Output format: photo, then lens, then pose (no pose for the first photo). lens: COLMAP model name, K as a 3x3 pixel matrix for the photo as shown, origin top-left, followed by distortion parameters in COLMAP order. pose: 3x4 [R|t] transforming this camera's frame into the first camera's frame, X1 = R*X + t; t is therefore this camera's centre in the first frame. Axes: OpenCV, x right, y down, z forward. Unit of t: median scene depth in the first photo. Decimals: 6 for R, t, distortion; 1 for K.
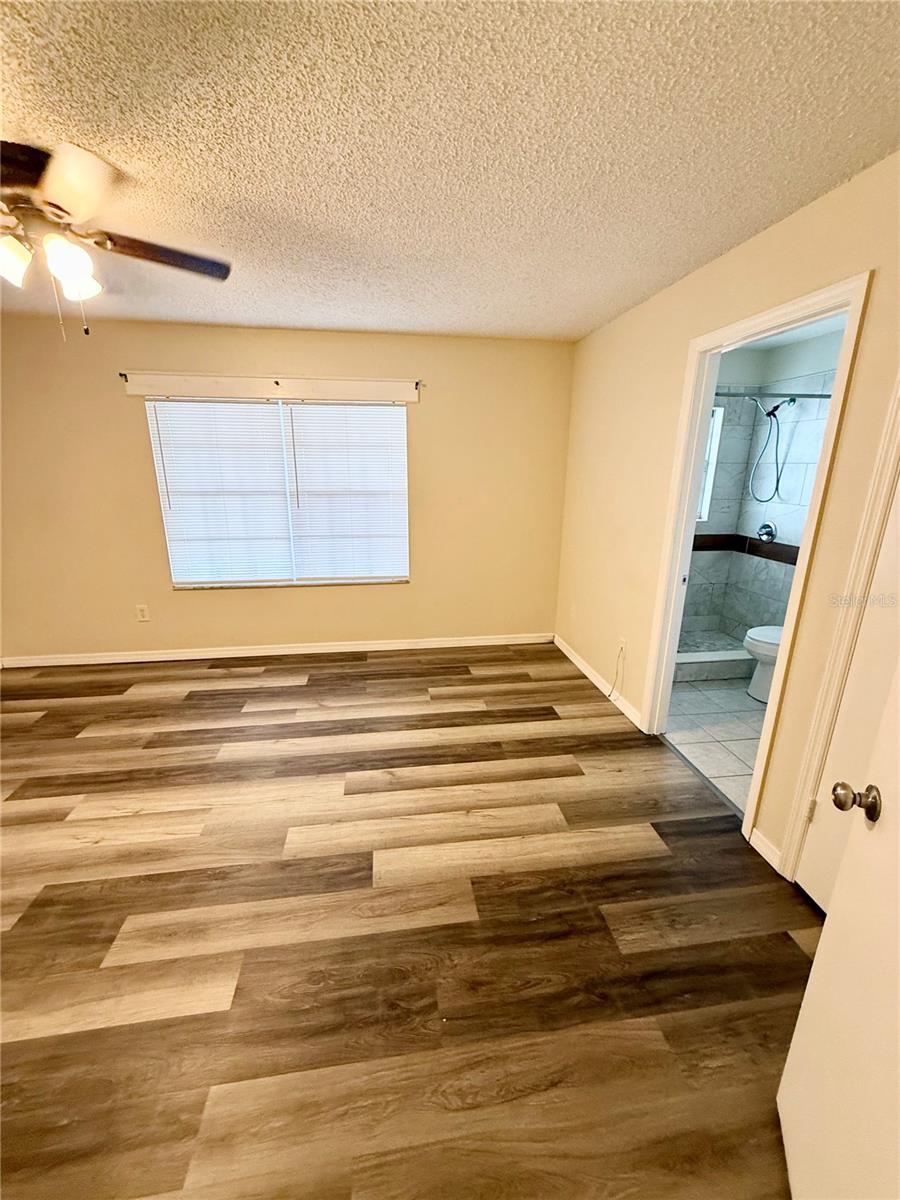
lens RADIAL K [[480.9, 0, 445.8], [0, 480.9, 603.3], [0, 0, 1]] dist [-0.002498, 0.000139]
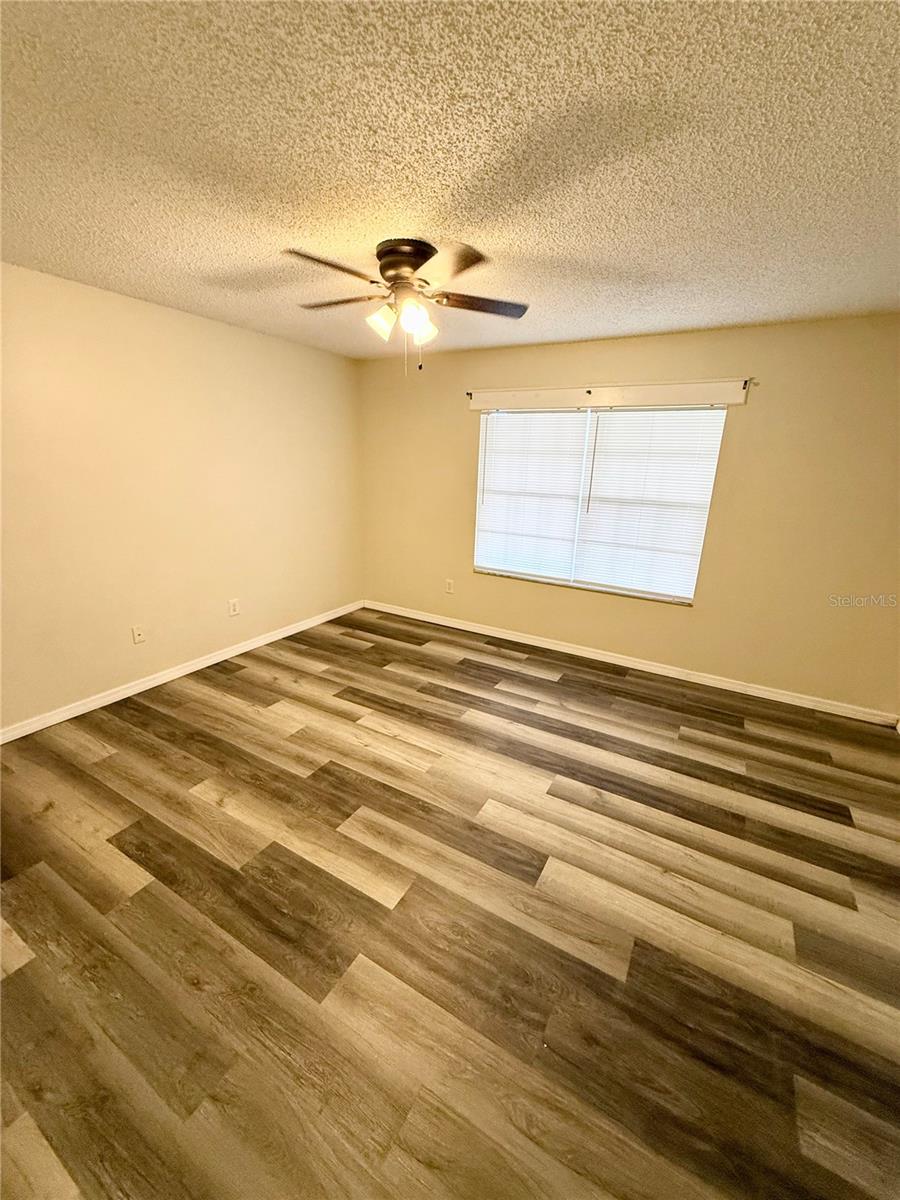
lens RADIAL K [[480.9, 0, 449.5], [0, 480.9, 602.8], [0, 0, 1]] dist [-0.002498, 0.000139]
pose [[0.780994, 0.196641, -0.592774, 0.162060], [-0.200225, 0.977875, 0.060590, -0.020898], [0.591573, 0.071368, 0.803087, 0.024891]]
